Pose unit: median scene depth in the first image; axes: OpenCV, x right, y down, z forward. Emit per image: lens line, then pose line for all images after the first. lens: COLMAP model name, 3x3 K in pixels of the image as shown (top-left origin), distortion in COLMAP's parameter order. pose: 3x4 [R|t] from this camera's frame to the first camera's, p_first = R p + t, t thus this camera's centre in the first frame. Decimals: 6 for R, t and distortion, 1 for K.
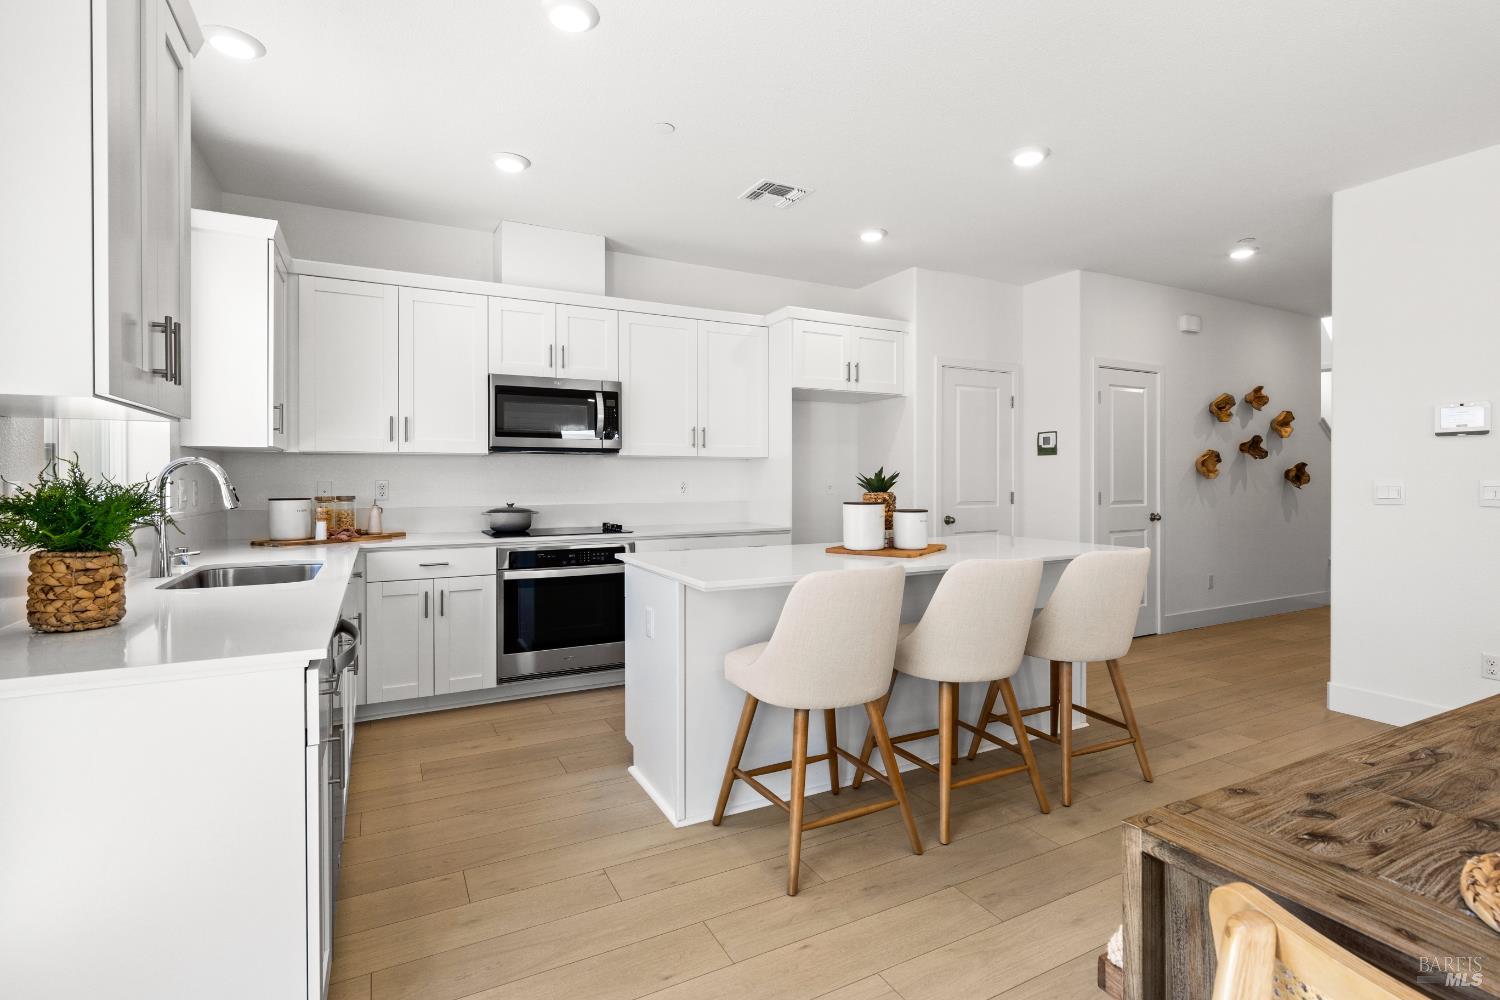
lens RADIAL K [[712.4, 0, 756.2], [0, 712.4, 489.1], [0, 0, 1]] dist [-0.001442, -0.000235]
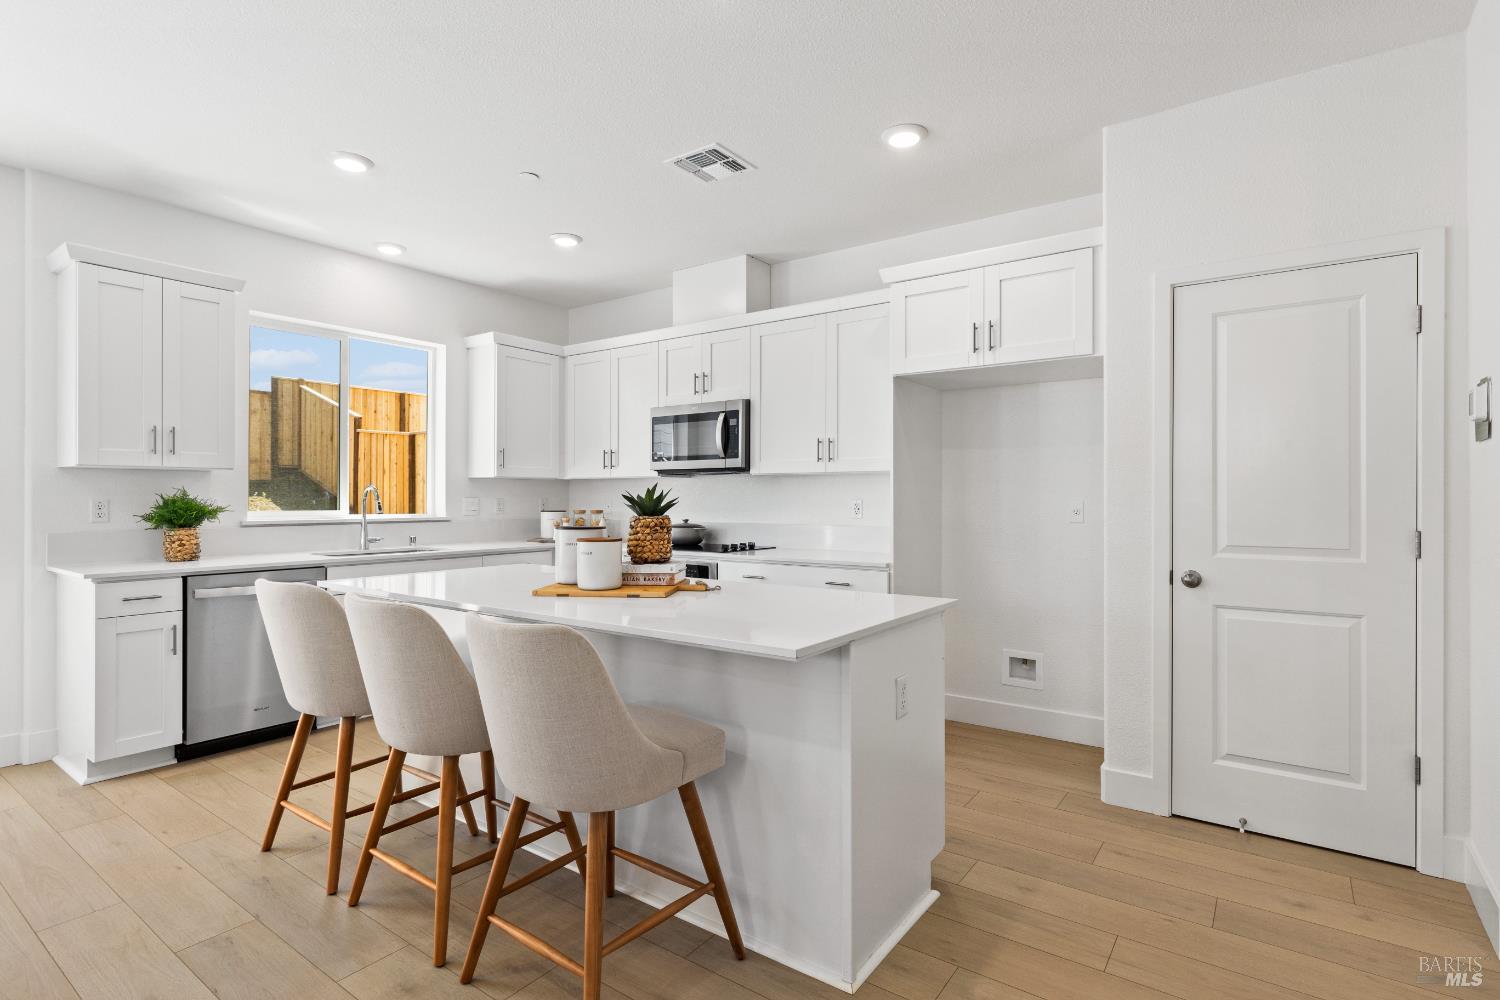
lens RADIAL K [[741.2, 0, 773.1], [0, 741.2, 495.8], [0, 0, 1]] dist [0.000377, 0.001047]
pose [[0.441680, -0.002095, -0.897170, 0.773736], [-0.014911, 0.999842, -0.009675, -0.008510], [0.897049, 0.017651, 0.441579, 0.610429]]
